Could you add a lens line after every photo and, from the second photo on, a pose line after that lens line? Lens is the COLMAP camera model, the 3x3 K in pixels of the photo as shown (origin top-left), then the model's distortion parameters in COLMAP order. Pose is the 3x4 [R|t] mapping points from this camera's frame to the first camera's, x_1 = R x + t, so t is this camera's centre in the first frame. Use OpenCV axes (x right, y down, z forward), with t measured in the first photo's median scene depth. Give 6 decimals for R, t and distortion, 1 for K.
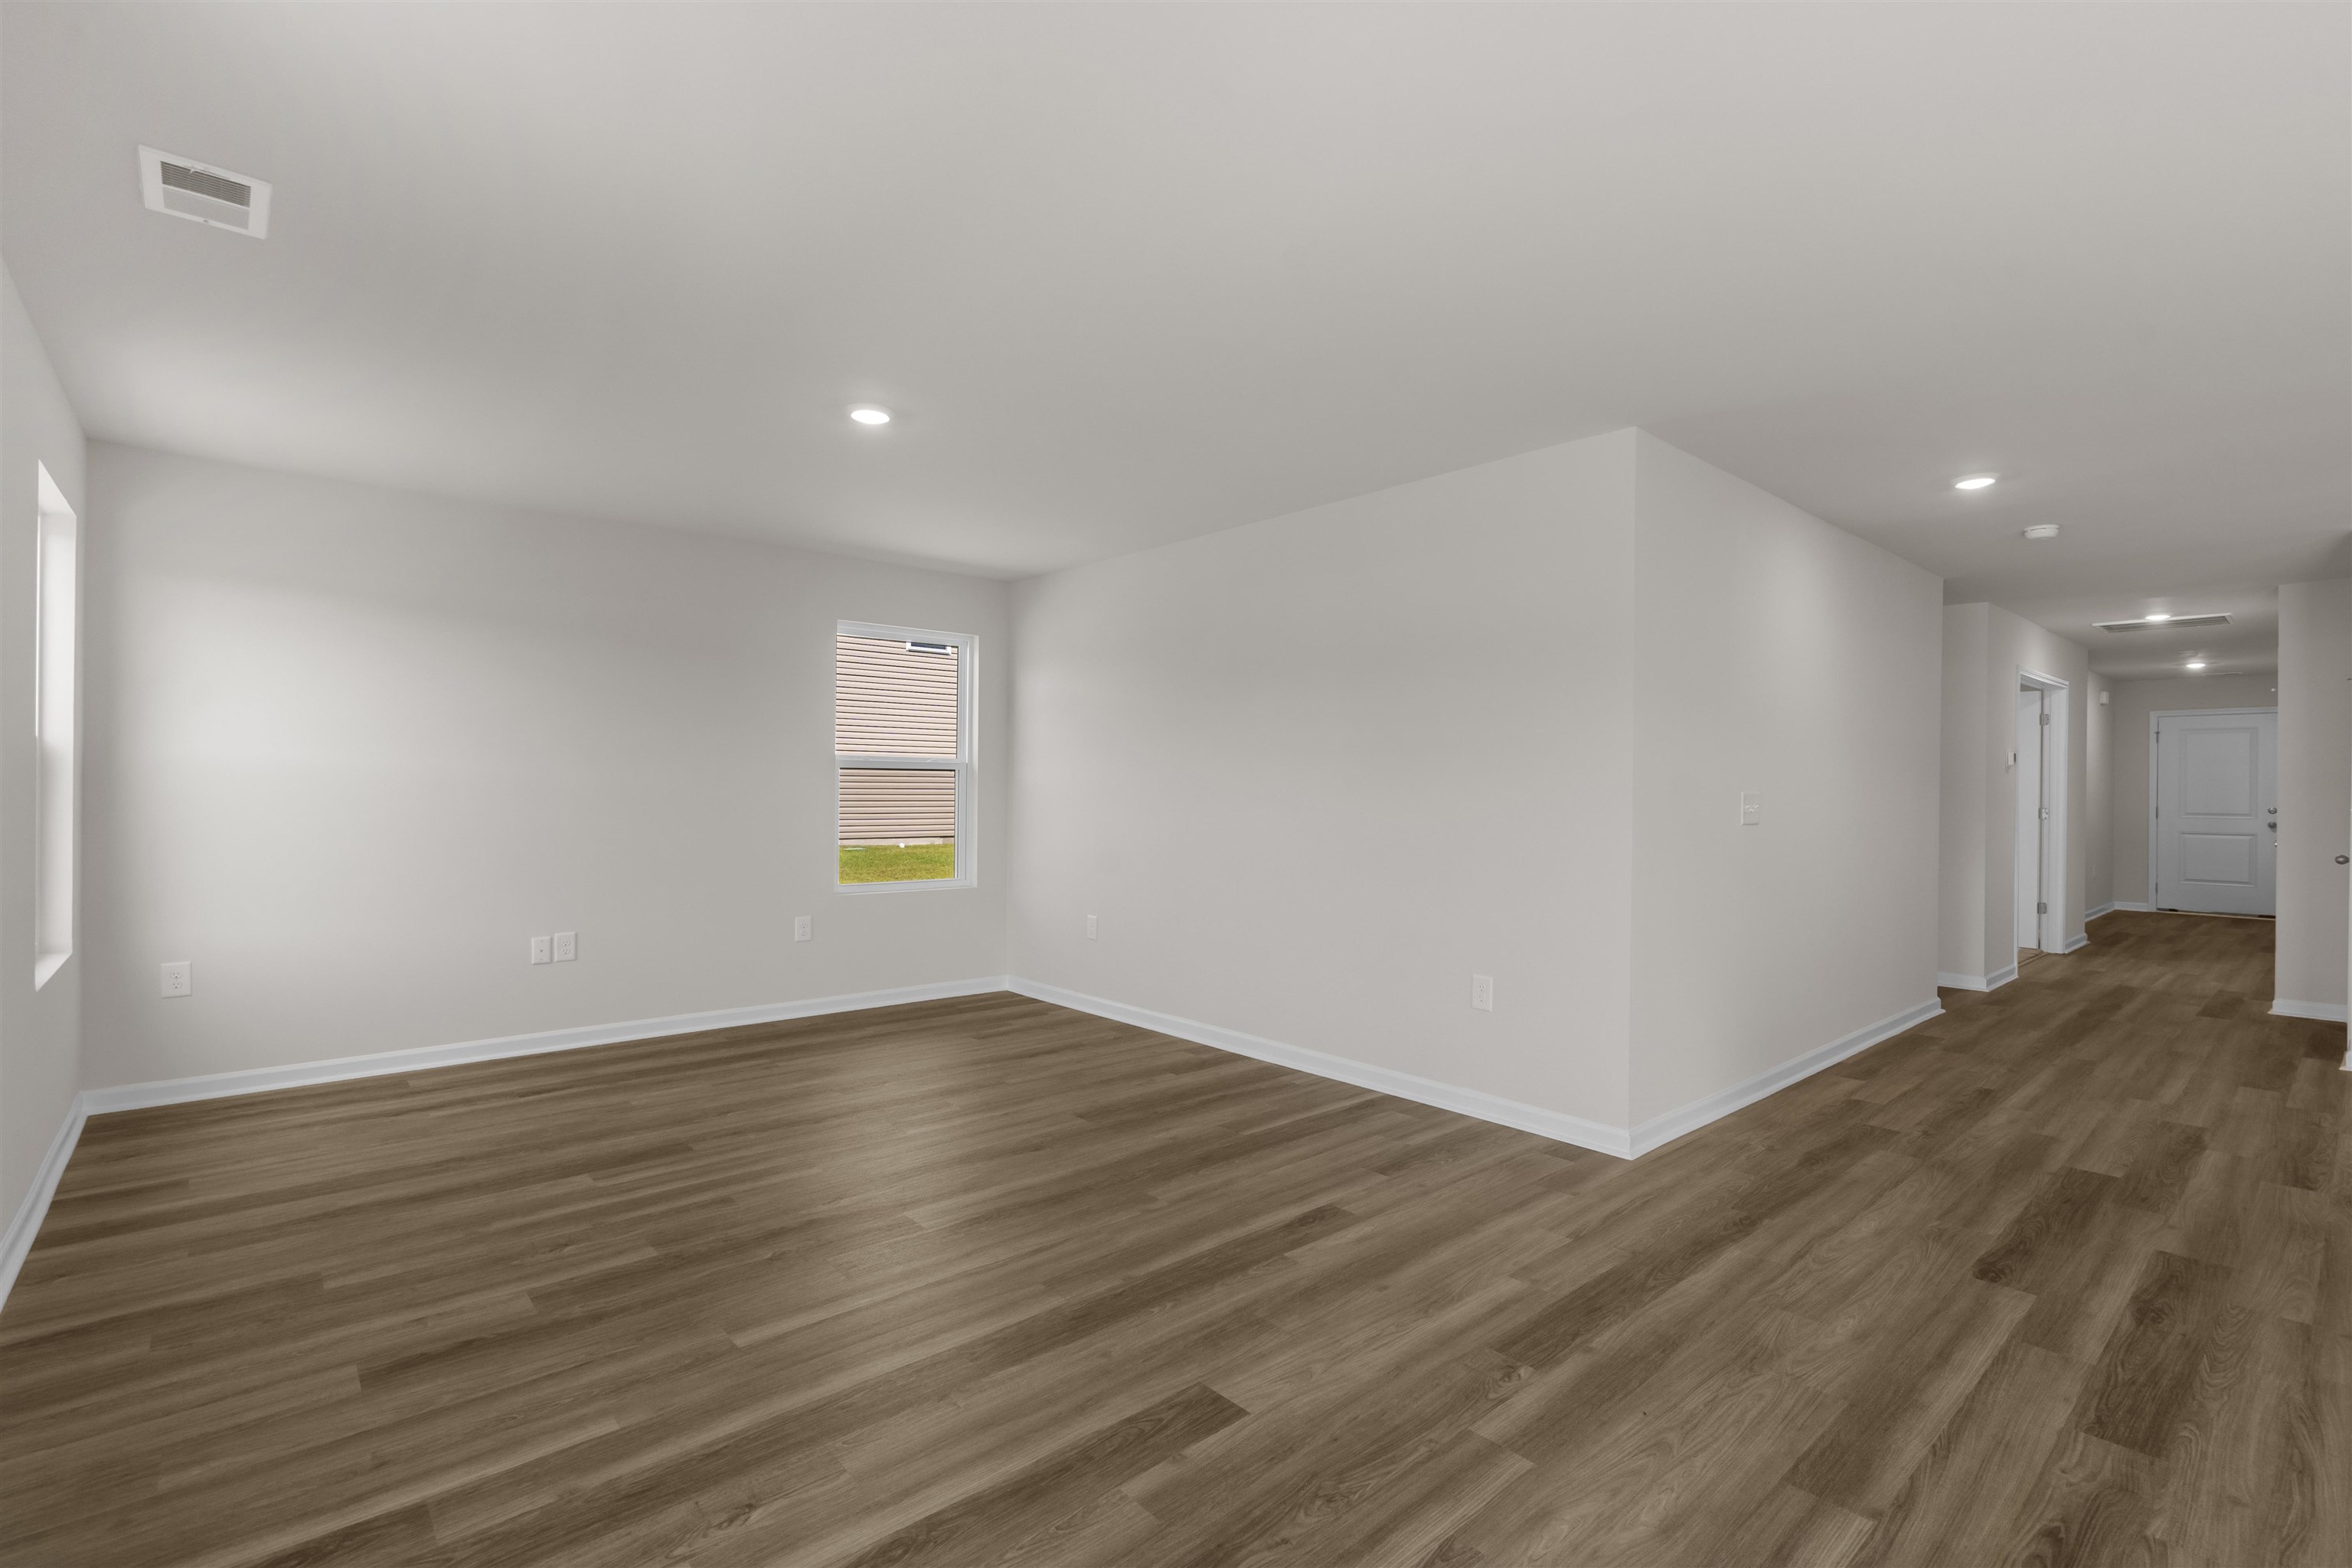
lens RADIAL K [[1070.0, 0, 1185.5], [0, 1070.0, 799.8], [0, 0, 1]] dist [-0.001456, 0.001214]
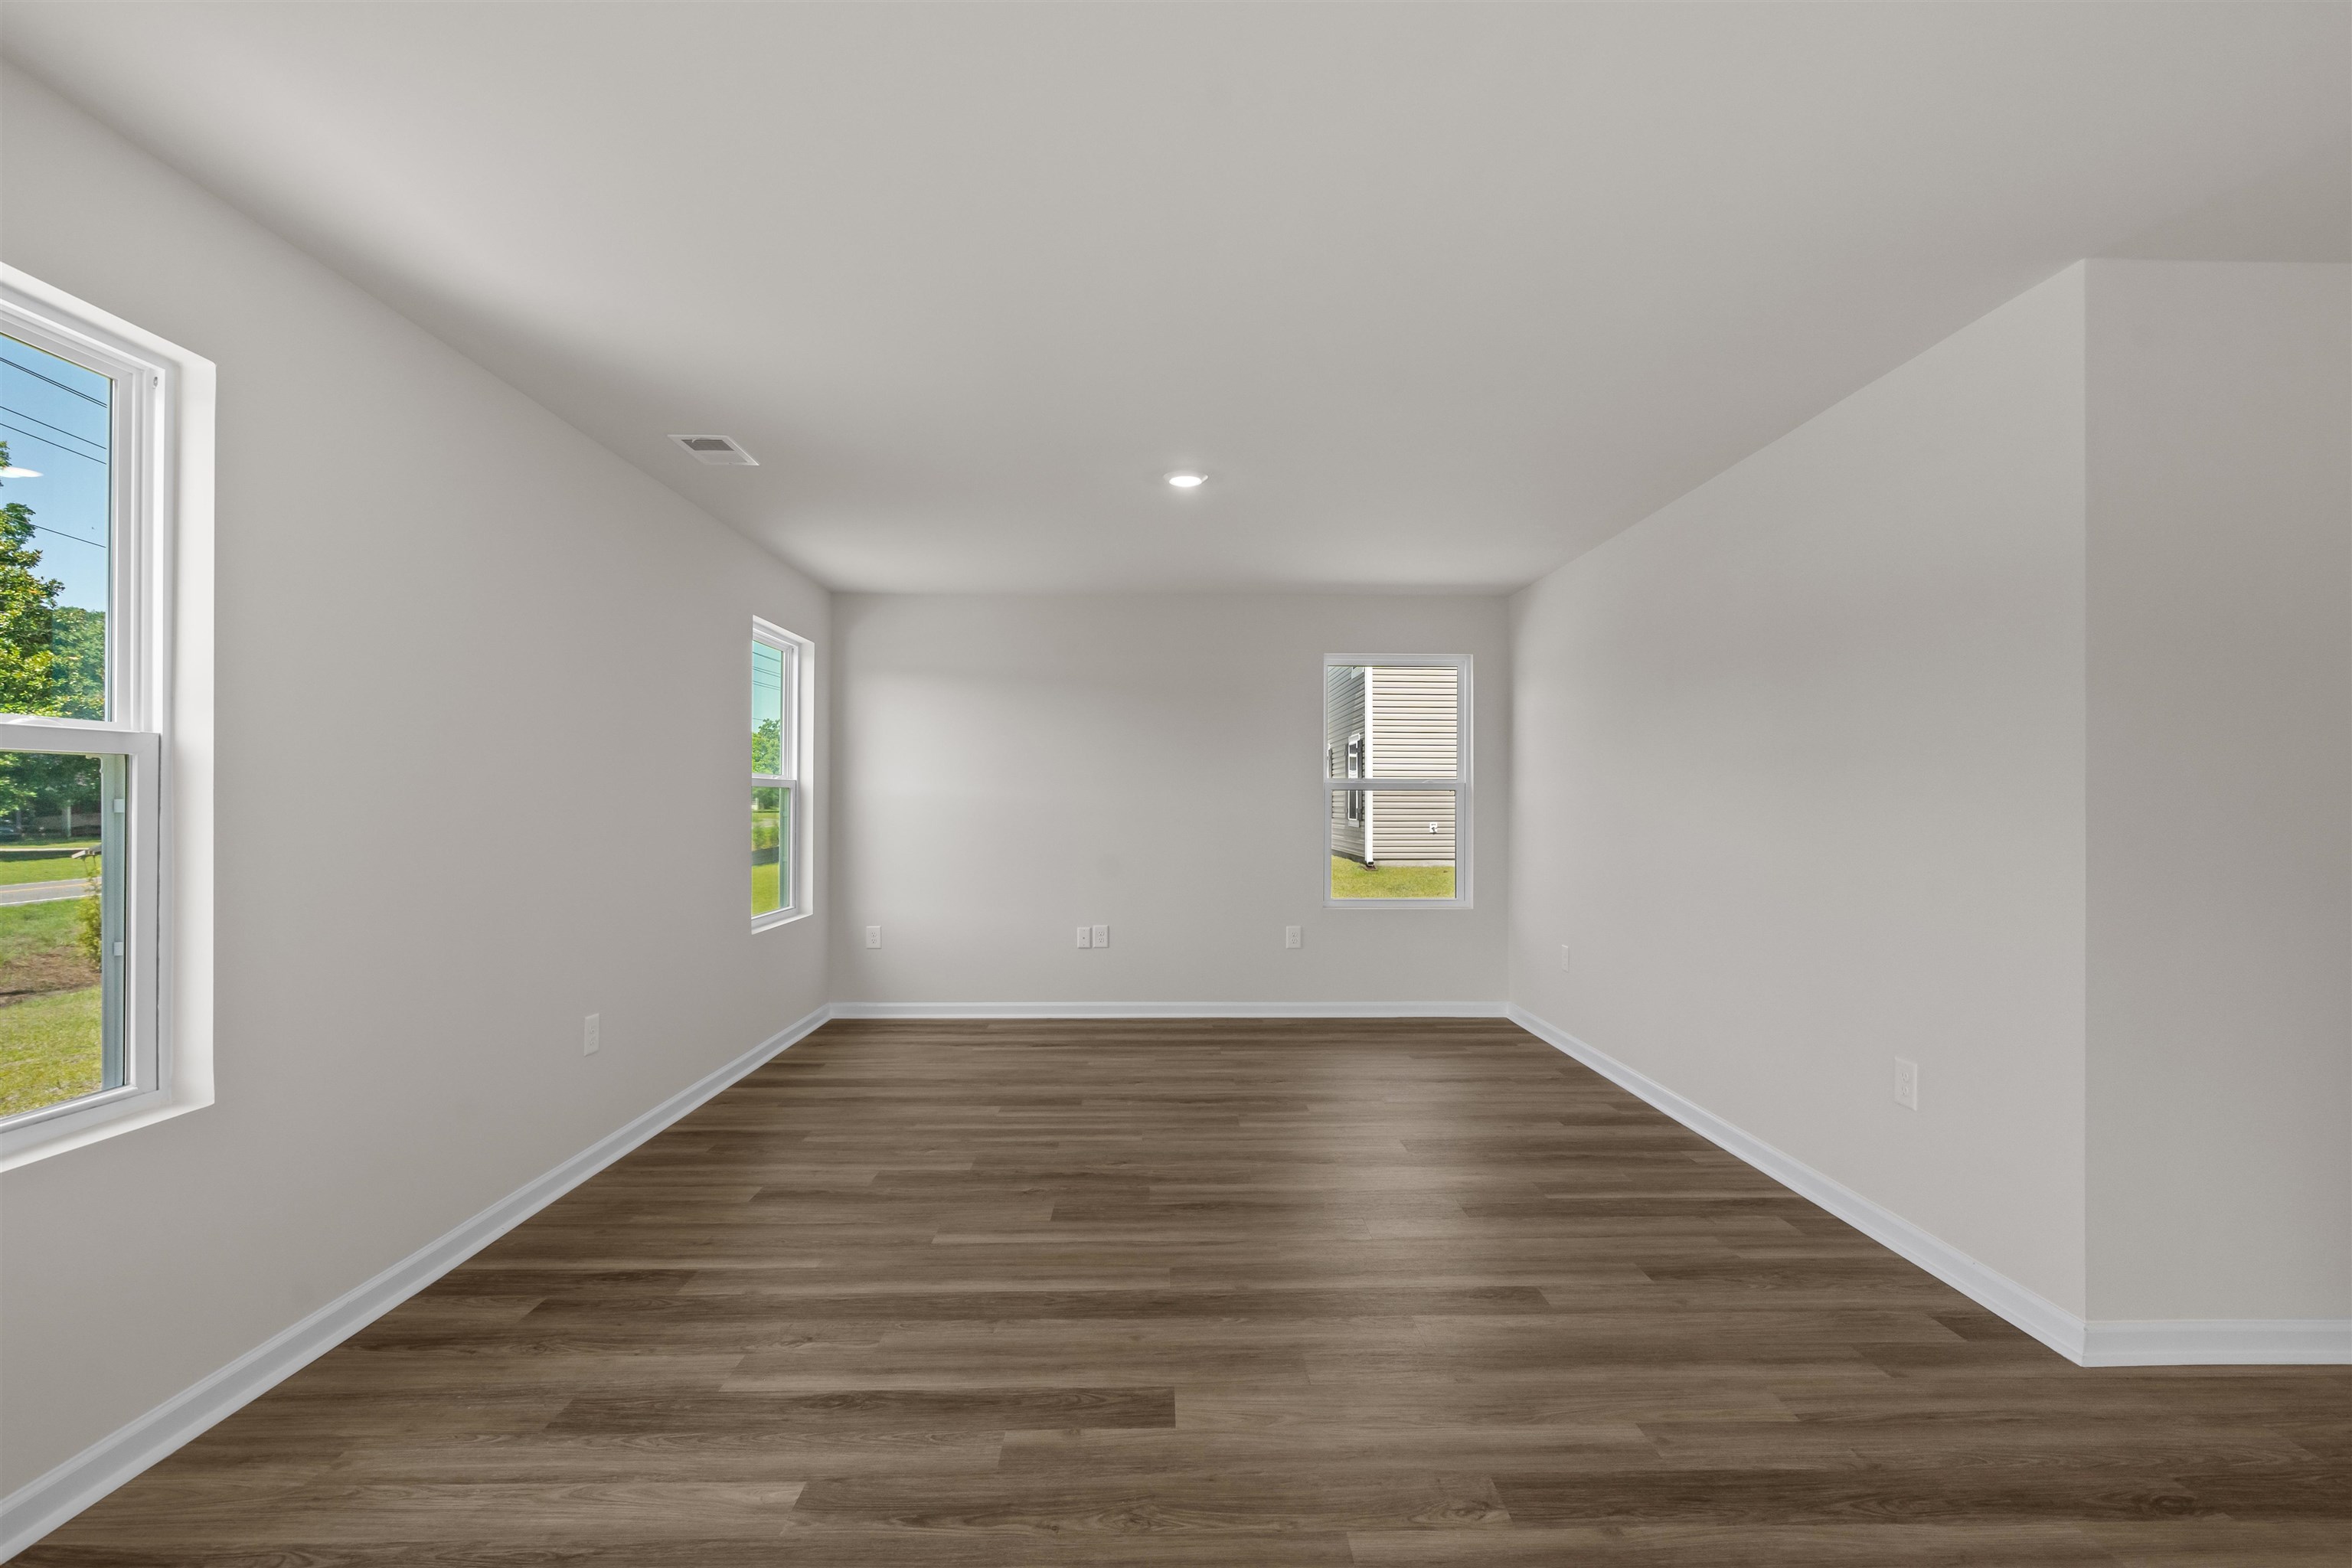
lens RADIAL K [[1070.0, 0, 1185.5], [0, 1070.0, 799.8], [0, 0, 1]] dist [-0.001456, 0.001214]
pose [[0.758502, -0.013666, -0.651528, 0.475500], [0.001164, 0.999807, -0.019616, 0.001409], [0.651670, 0.014120, 0.758371, 0.151529]]
